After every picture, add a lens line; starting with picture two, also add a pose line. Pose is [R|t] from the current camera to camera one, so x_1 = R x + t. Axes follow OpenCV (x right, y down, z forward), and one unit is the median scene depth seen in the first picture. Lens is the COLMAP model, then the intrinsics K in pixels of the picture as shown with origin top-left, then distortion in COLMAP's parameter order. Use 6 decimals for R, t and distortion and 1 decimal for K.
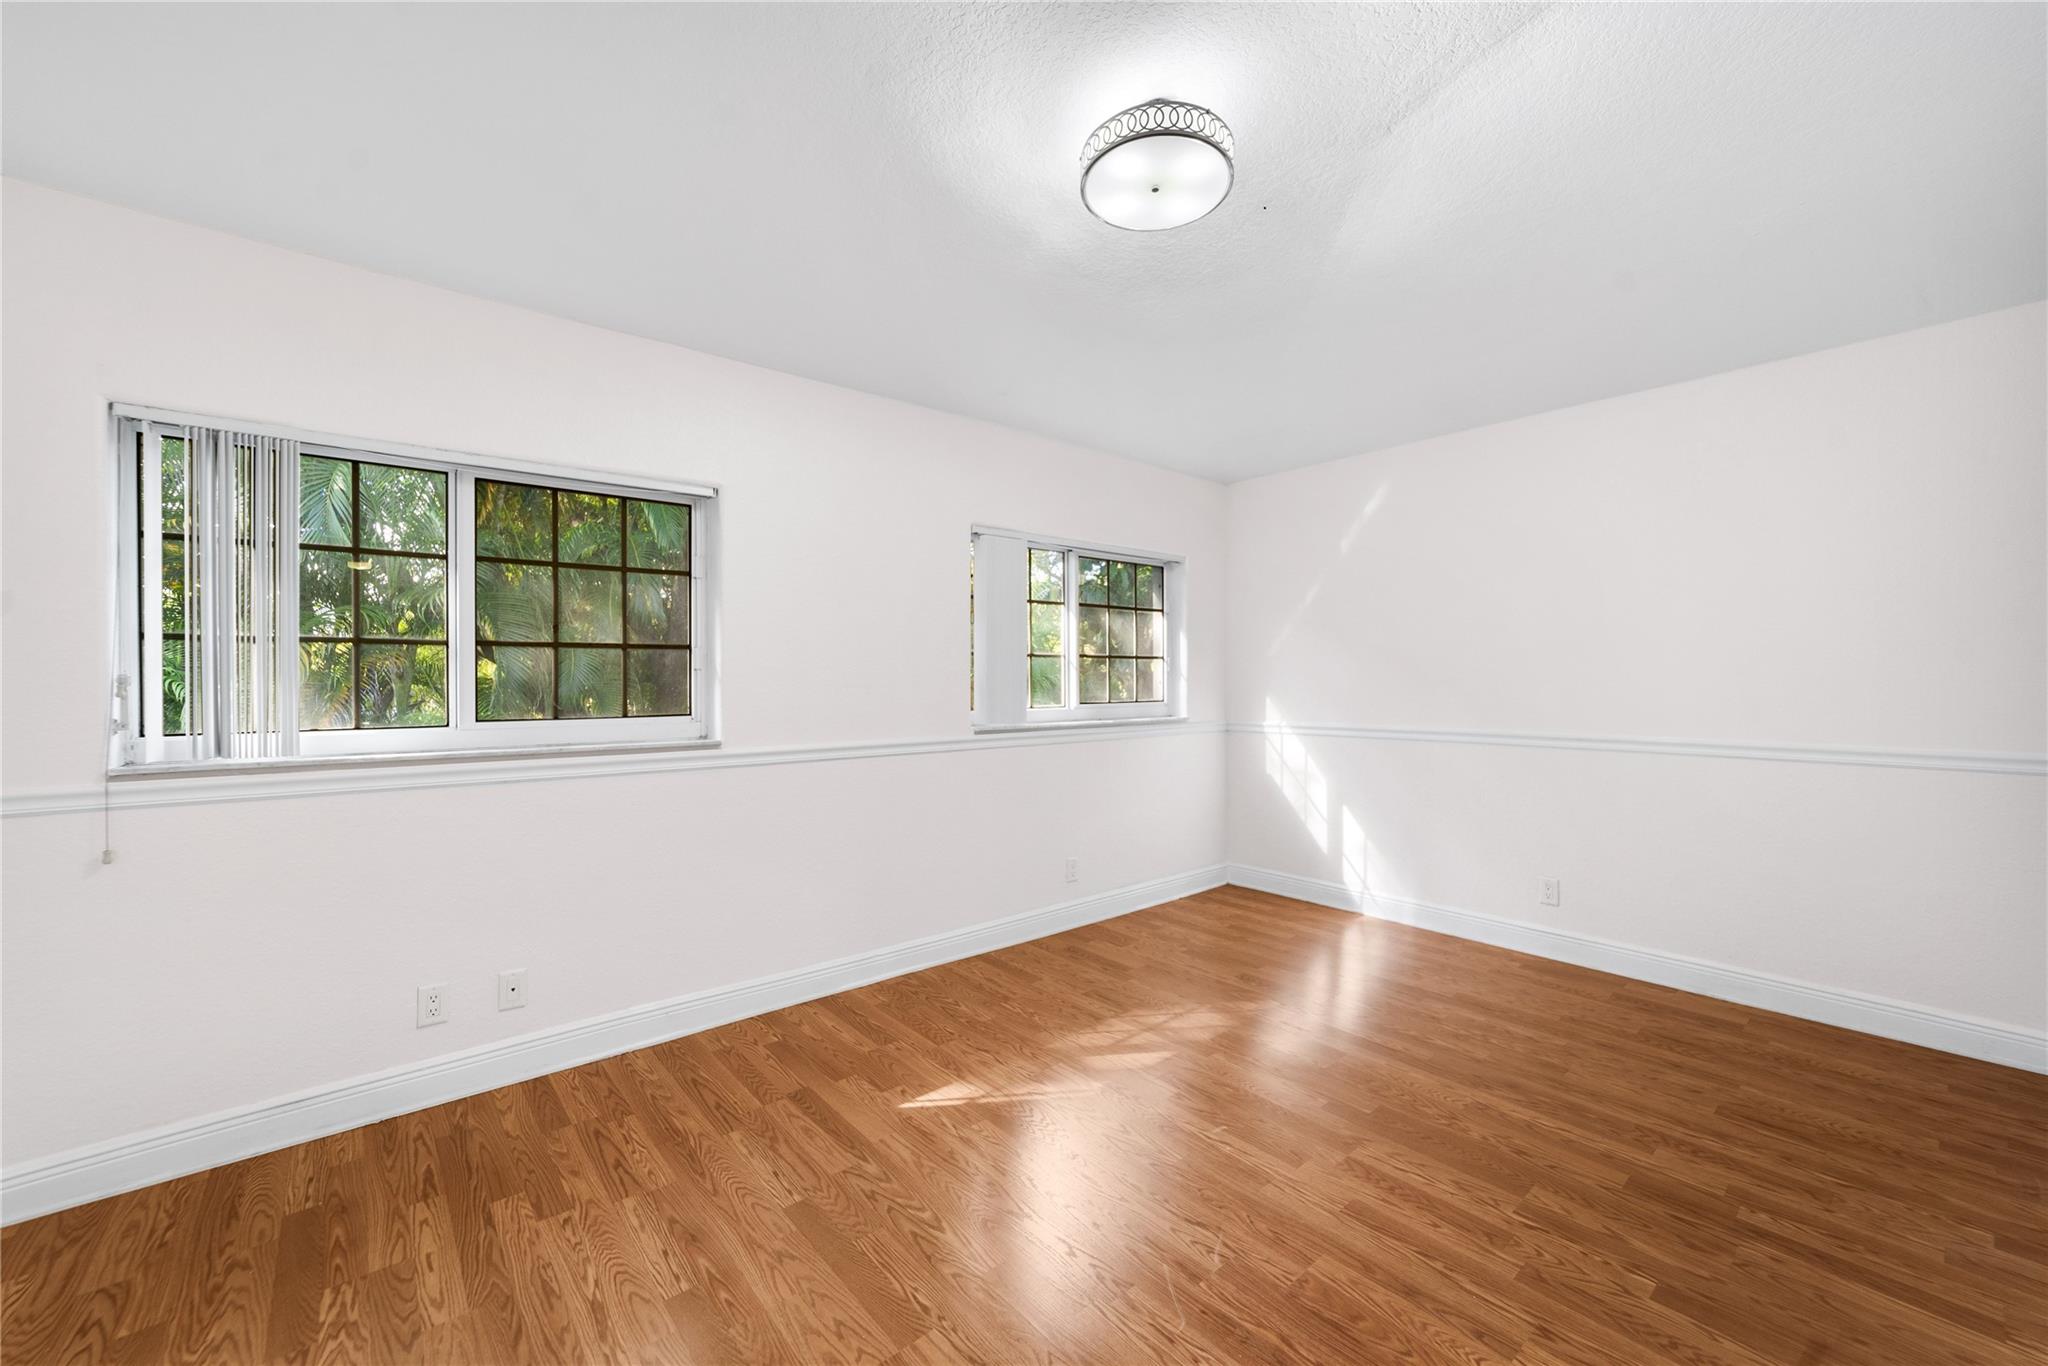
lens RADIAL K [[785.8, 0, 1021.9], [0, 785.8, 686.4], [0, 0, 1]] dist [-0.010004, 0.003922]
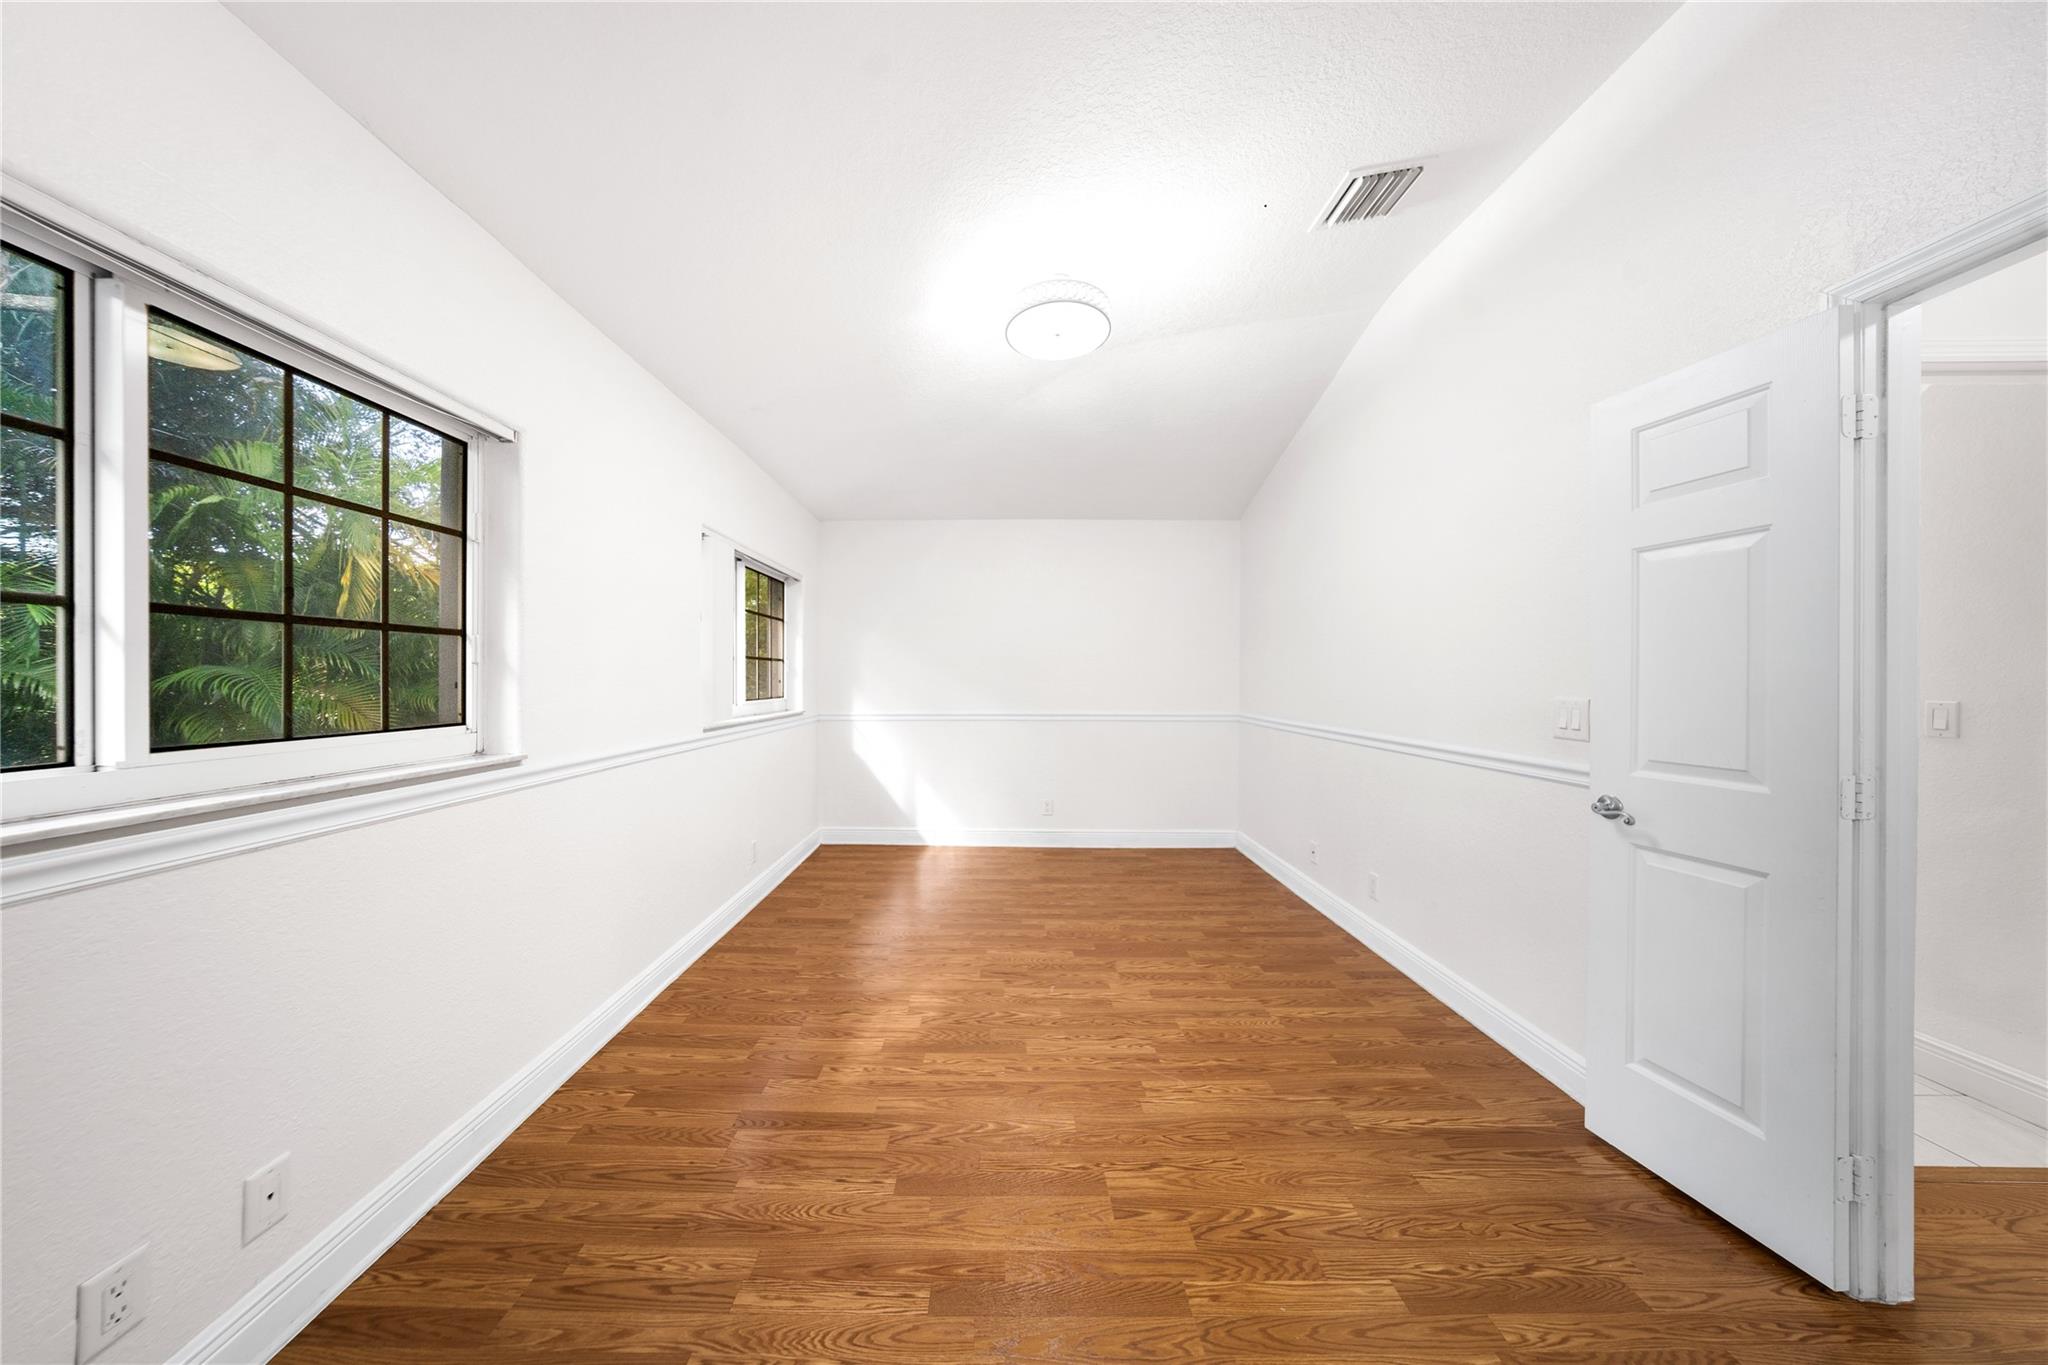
lens RADIAL K [[628.3, 0, 1014.6], [0, 628.3, 685.2], [0, 0, 1]] dist [-0.010542, 0.000315]
pose [[0.658029, -0.000523, 0.752993, -0.601693], [-0.001010, 0.999998, 0.001577, -0.002869], [-0.752992, -0.001798, 0.658027, 0.251451]]
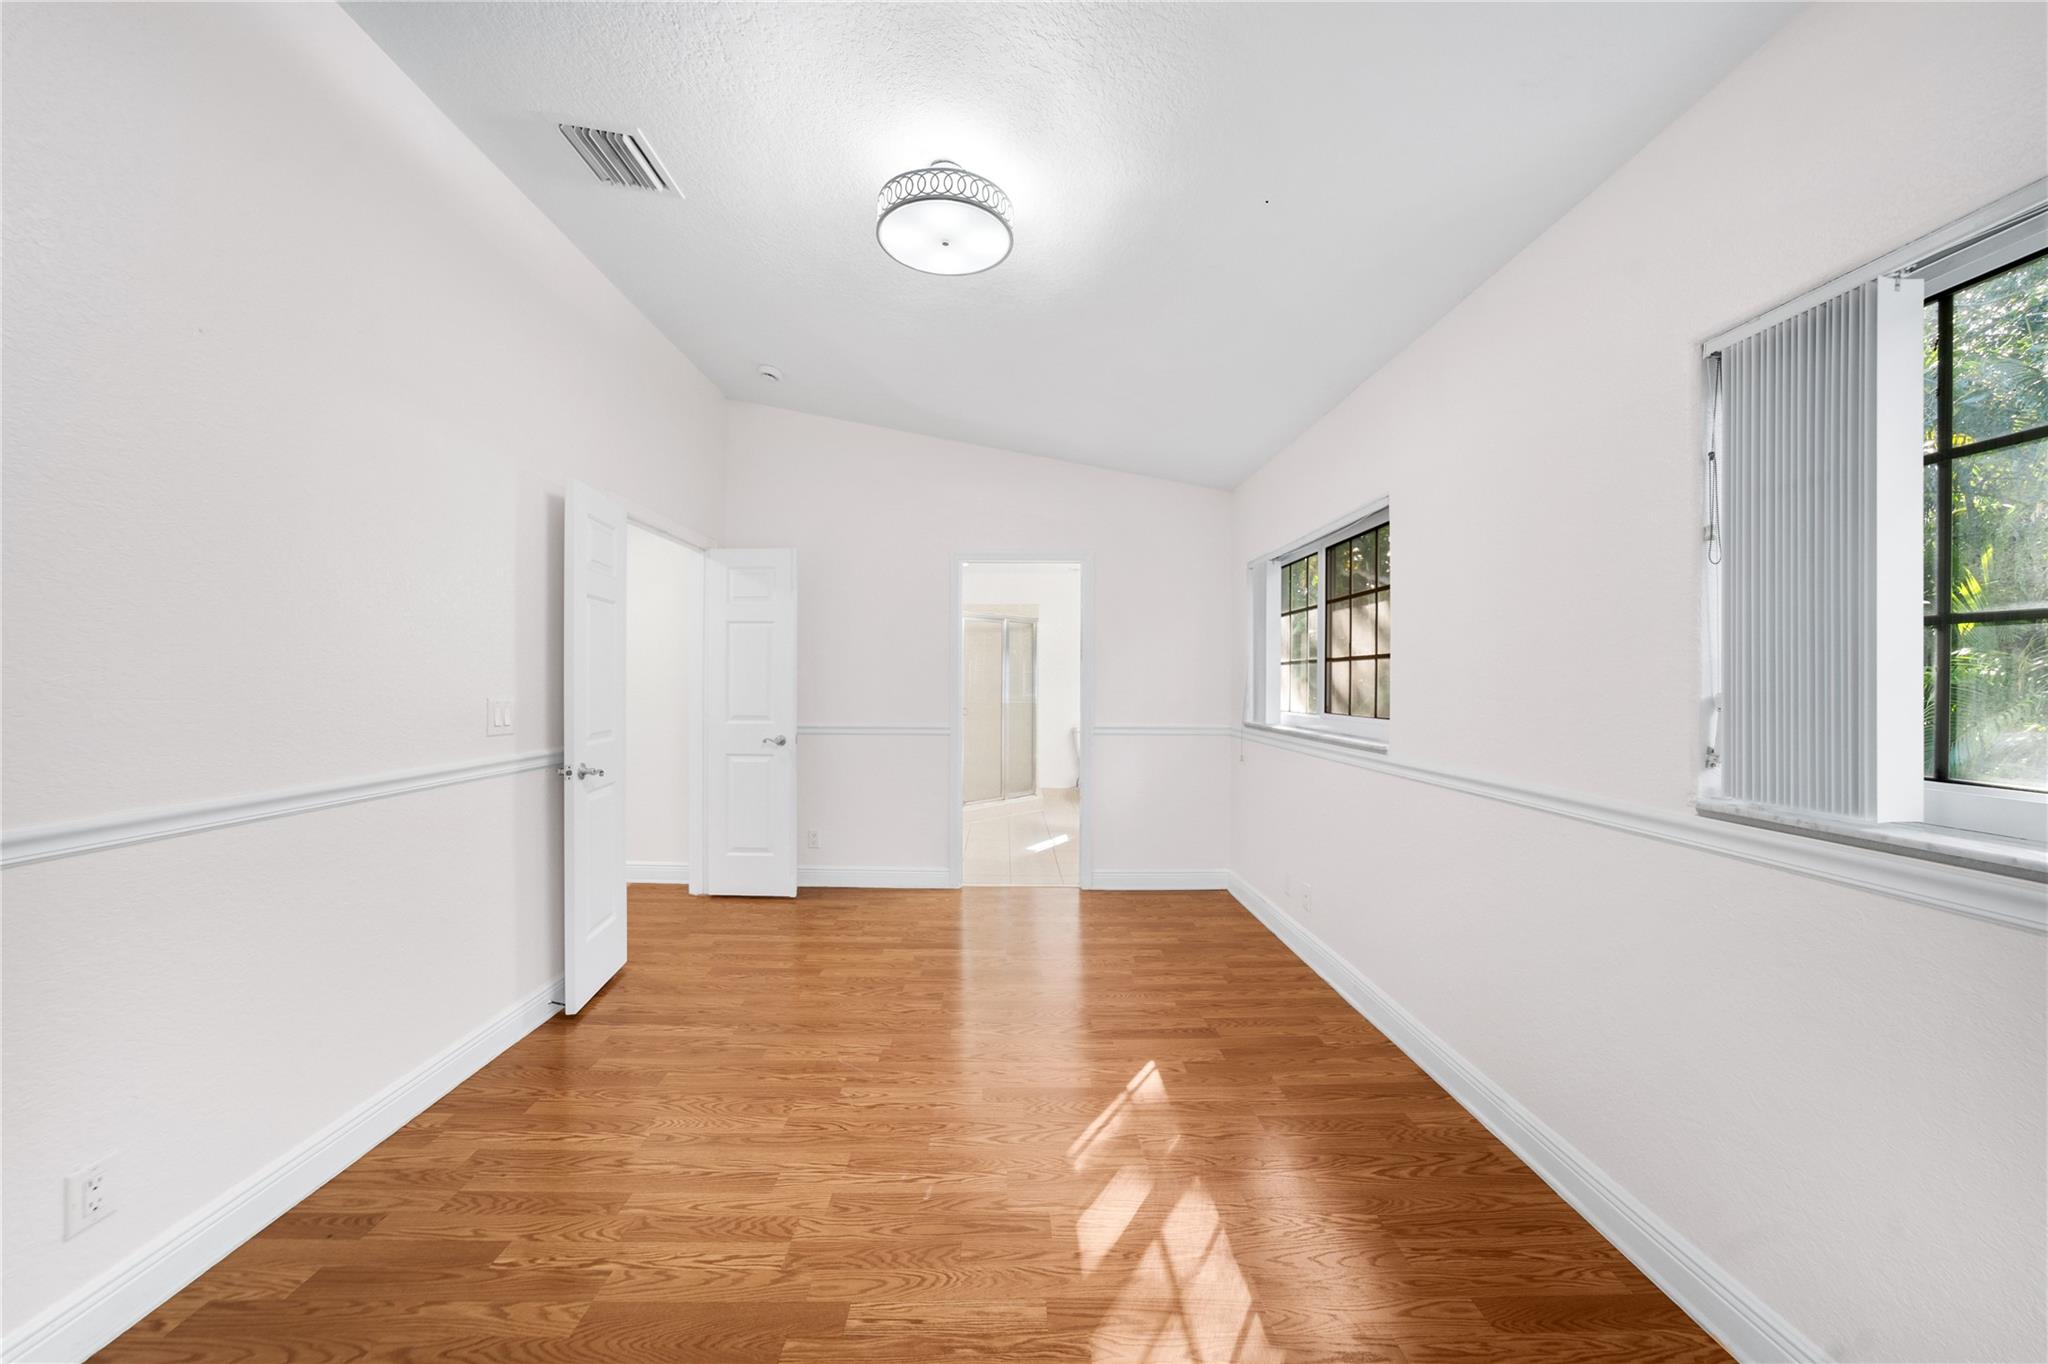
lens RADIAL K [[785.8, 0, 1042.0], [0, 785.8, 675.9], [0, 0, 1]] dist [-0.010004, 0.003922]
pose [[-0.636750, -0.003085, -0.771064, 0.764793], [-0.007151, 0.999973, 0.001905, -0.024343], [0.771037, 0.006727, -0.636755, 1.481001]]
